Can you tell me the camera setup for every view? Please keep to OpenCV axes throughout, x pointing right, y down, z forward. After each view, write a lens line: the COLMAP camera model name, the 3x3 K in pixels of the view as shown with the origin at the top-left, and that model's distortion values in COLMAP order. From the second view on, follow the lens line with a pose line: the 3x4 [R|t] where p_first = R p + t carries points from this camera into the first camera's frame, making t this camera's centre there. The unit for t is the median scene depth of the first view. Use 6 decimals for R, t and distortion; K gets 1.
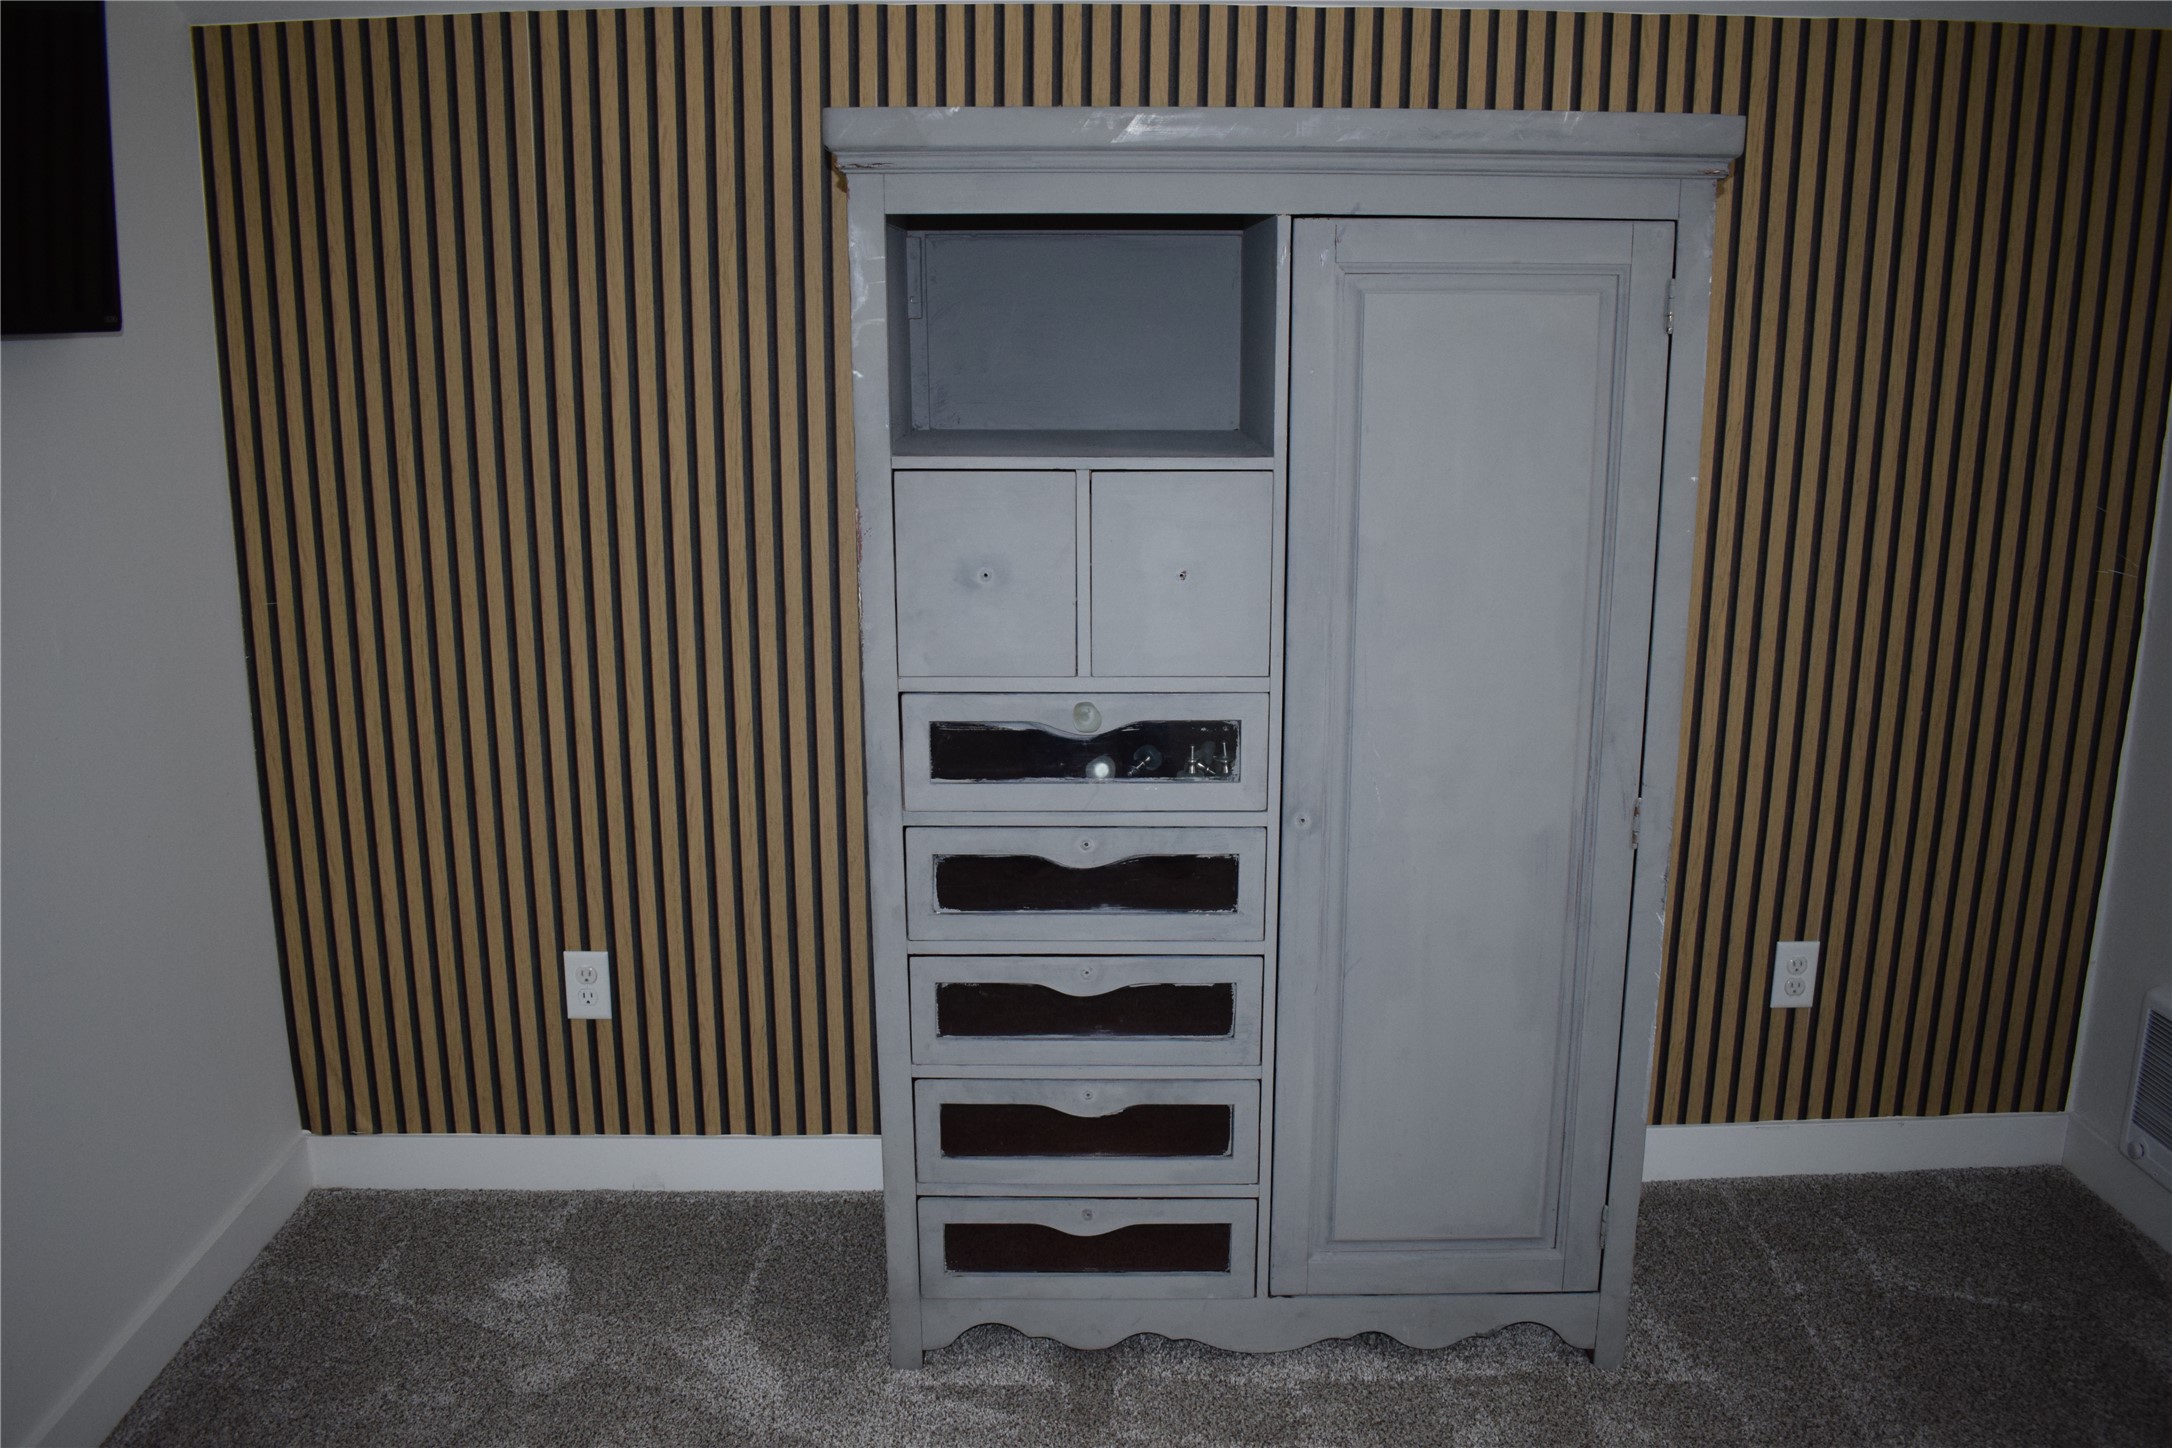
lens RADIAL K [[1715.8, 0, 1078.9], [0, 1715.8, 740.4], [0, 0, 1]] dist [-0.099038, 0.020321]
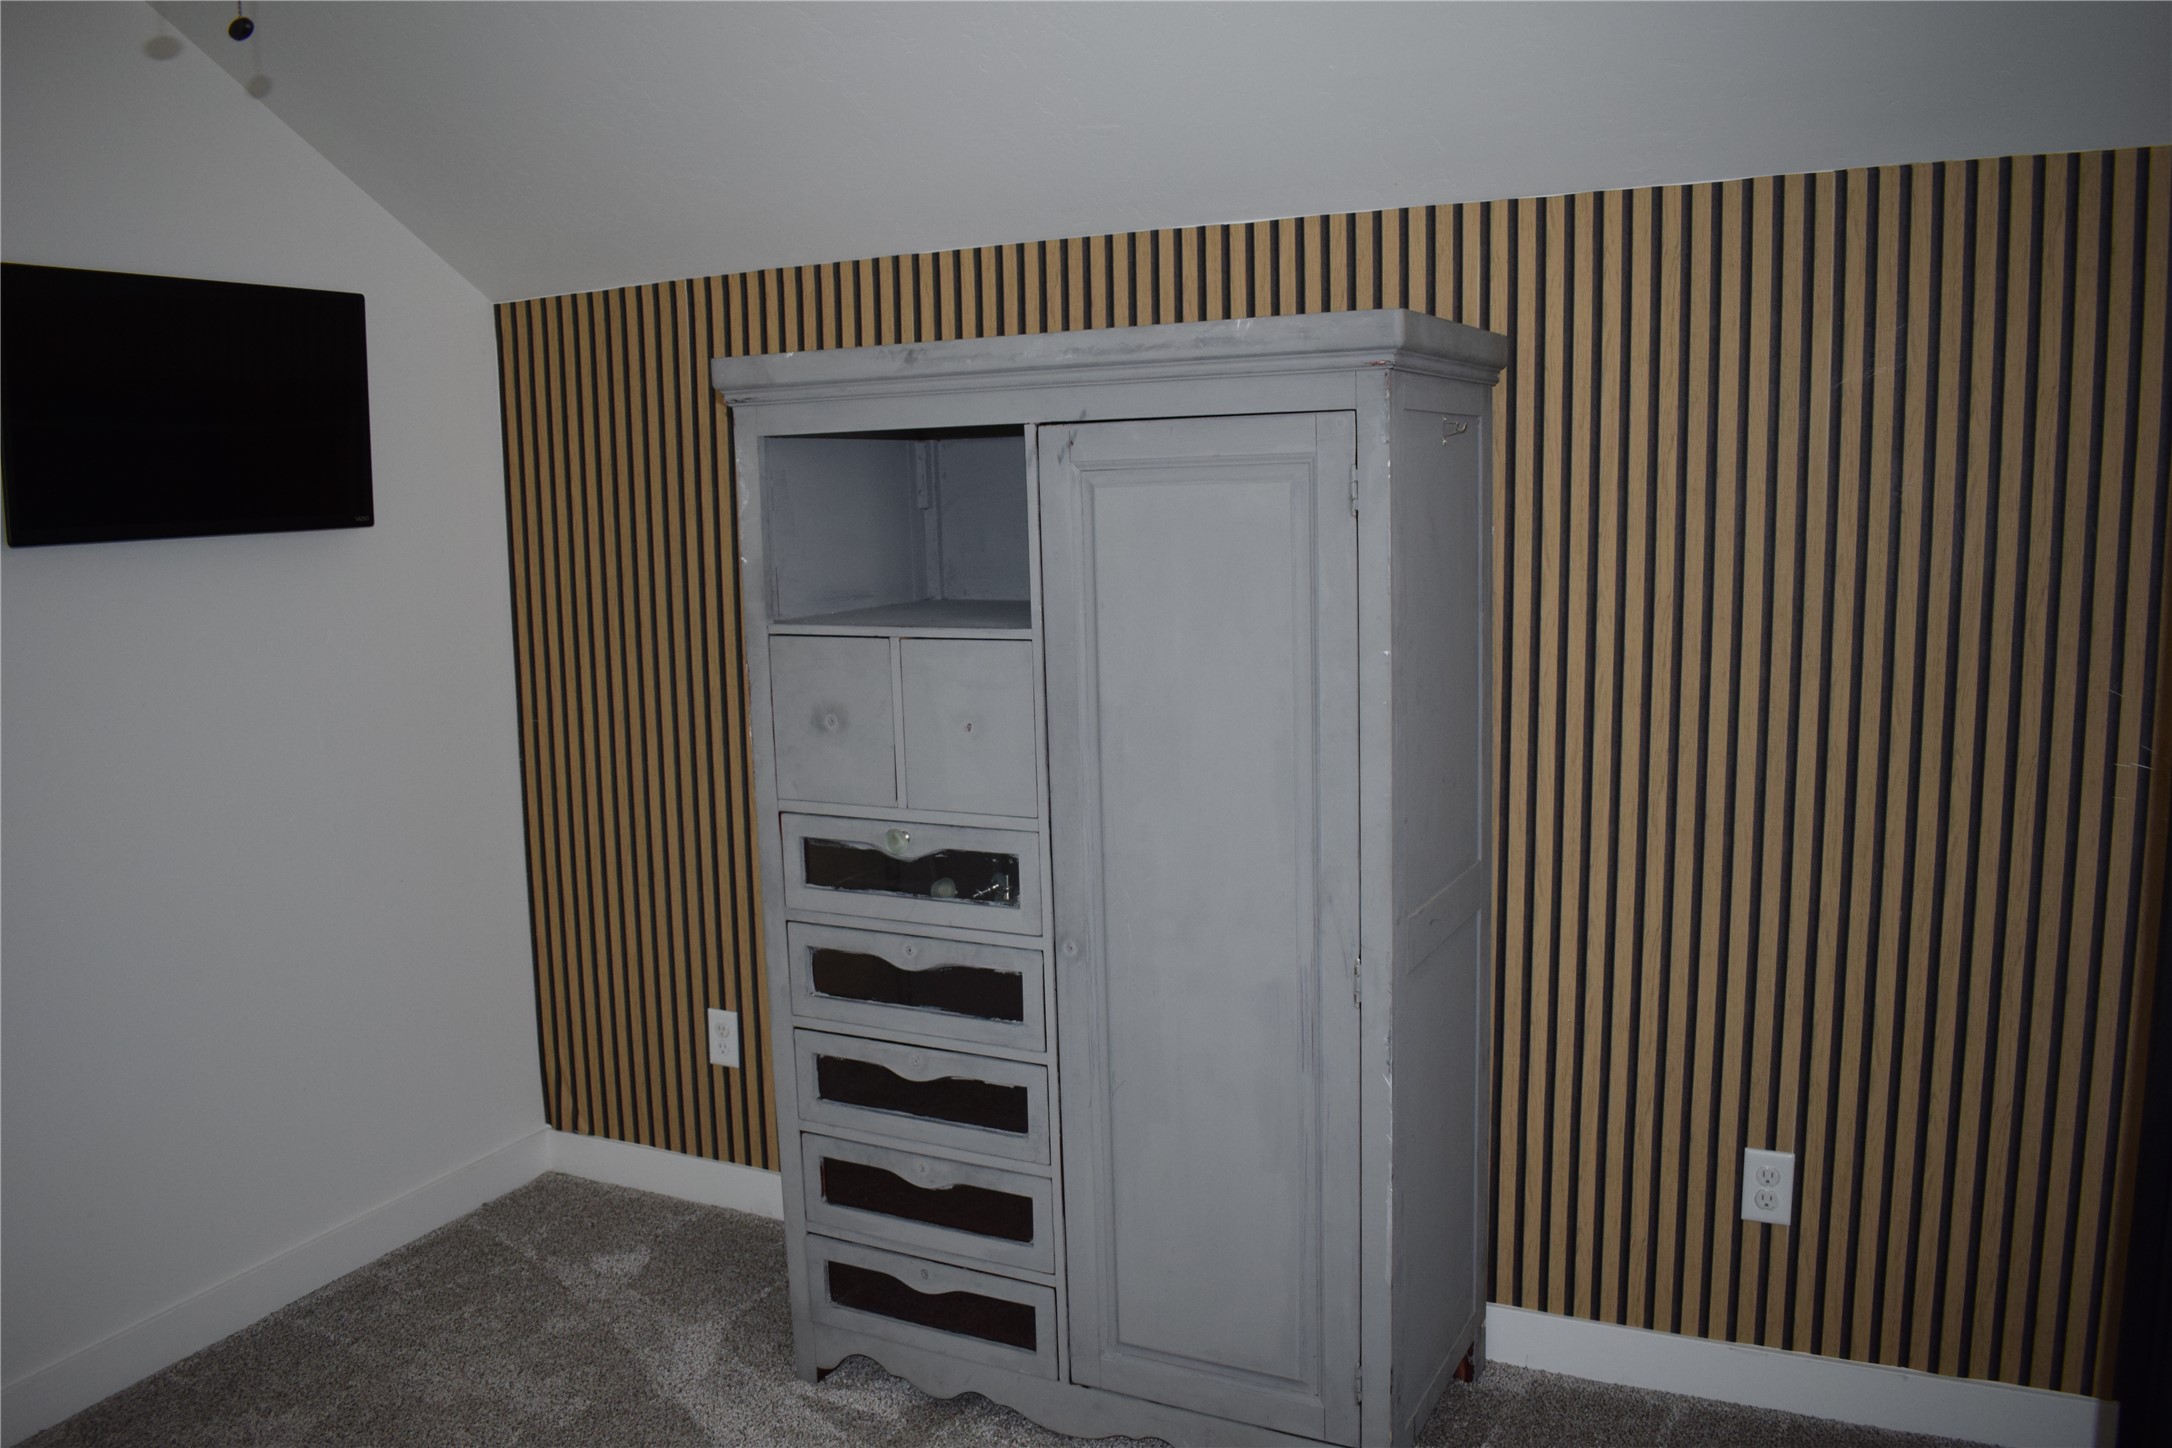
lens RADIAL K [[1715.8, 0, 1075.7], [0, 1715.8, 736.0], [0, 0, 1]] dist [-0.099038, 0.020321]
pose [[0.888489, 0.043665, -0.456816, 0.613056], [-0.083640, 0.994197, -0.067646, -0.015355], [0.451211, 0.098311, 0.886986, -0.011811]]
